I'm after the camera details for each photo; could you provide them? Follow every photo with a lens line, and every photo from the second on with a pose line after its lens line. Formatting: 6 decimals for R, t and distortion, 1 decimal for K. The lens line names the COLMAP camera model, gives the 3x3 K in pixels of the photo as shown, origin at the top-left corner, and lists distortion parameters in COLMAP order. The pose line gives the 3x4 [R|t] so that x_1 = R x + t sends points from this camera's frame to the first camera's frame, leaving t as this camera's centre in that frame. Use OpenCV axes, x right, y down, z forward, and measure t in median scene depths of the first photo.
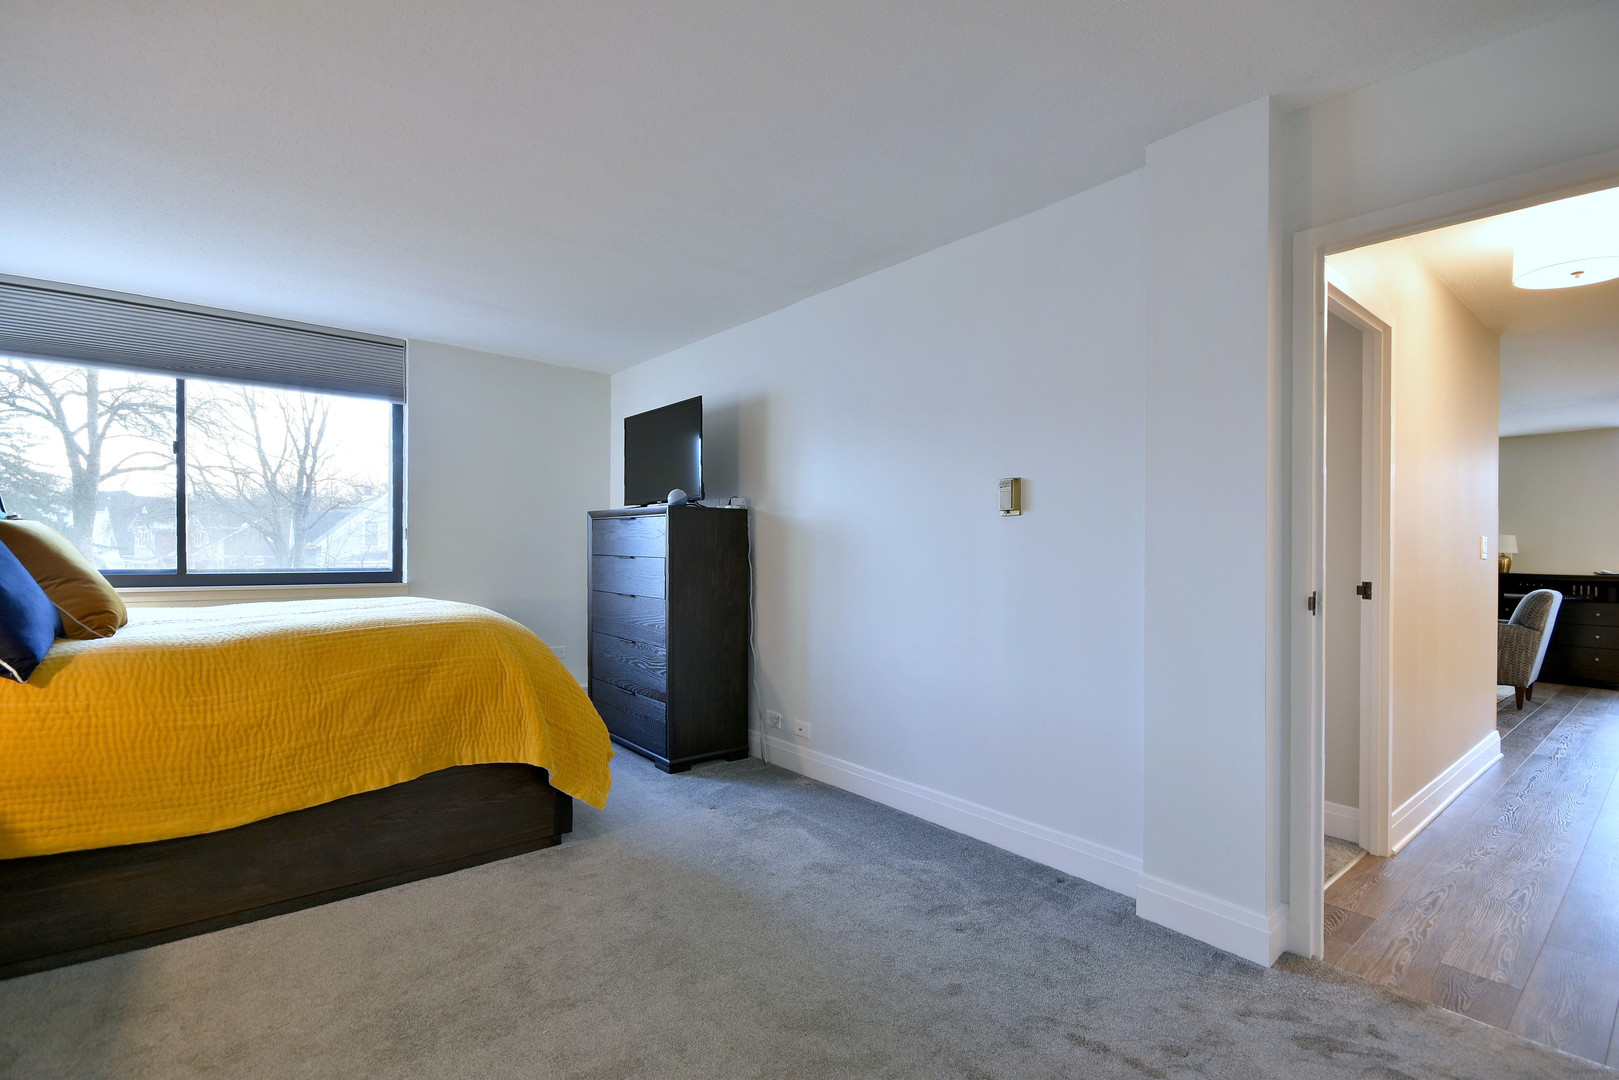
lens RADIAL K [[749.7, 0, 808.8], [0, 749.7, 543.5], [0, 0, 1]] dist [0.013998, -0.006664]
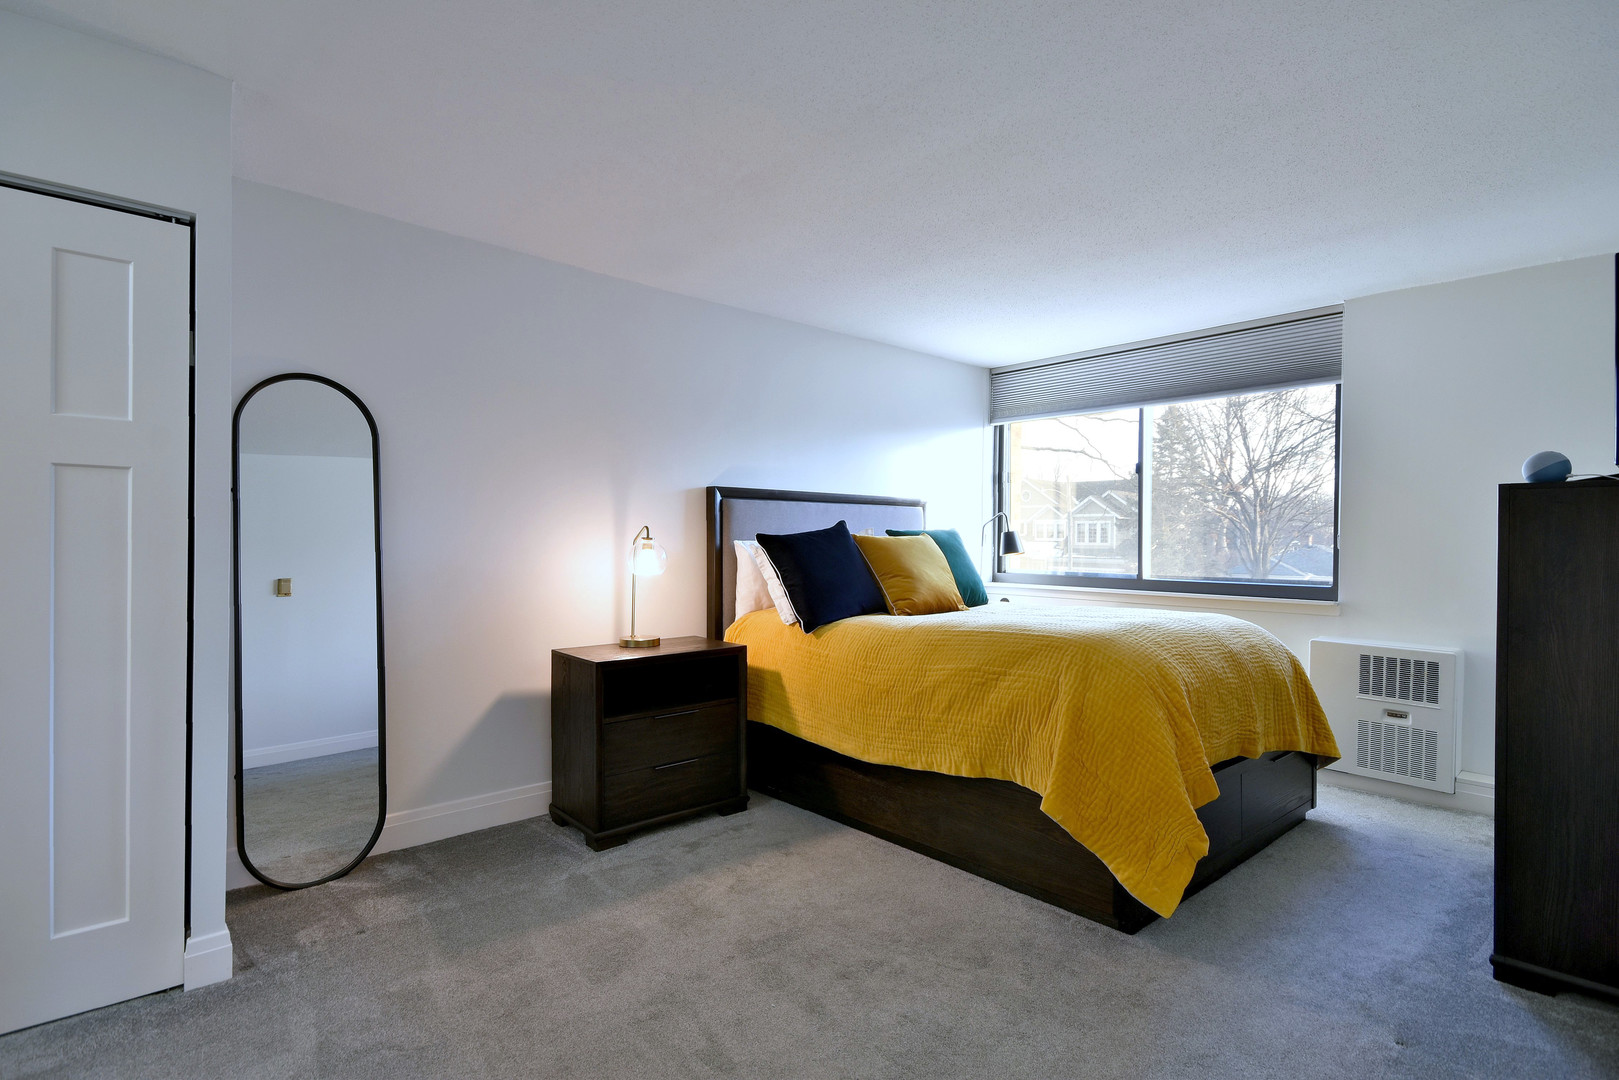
lens RADIAL K [[802.2, 0, 806.2], [0, 802.2, 545.5], [0, 0, 1]] dist [0.003166, 0.000402]
pose [[0.040698, -0.005150, -0.999158, 0.557307], [-0.004334, 0.999976, -0.005331, -0.002269], [0.999162, 0.004547, 0.040675, 0.694372]]
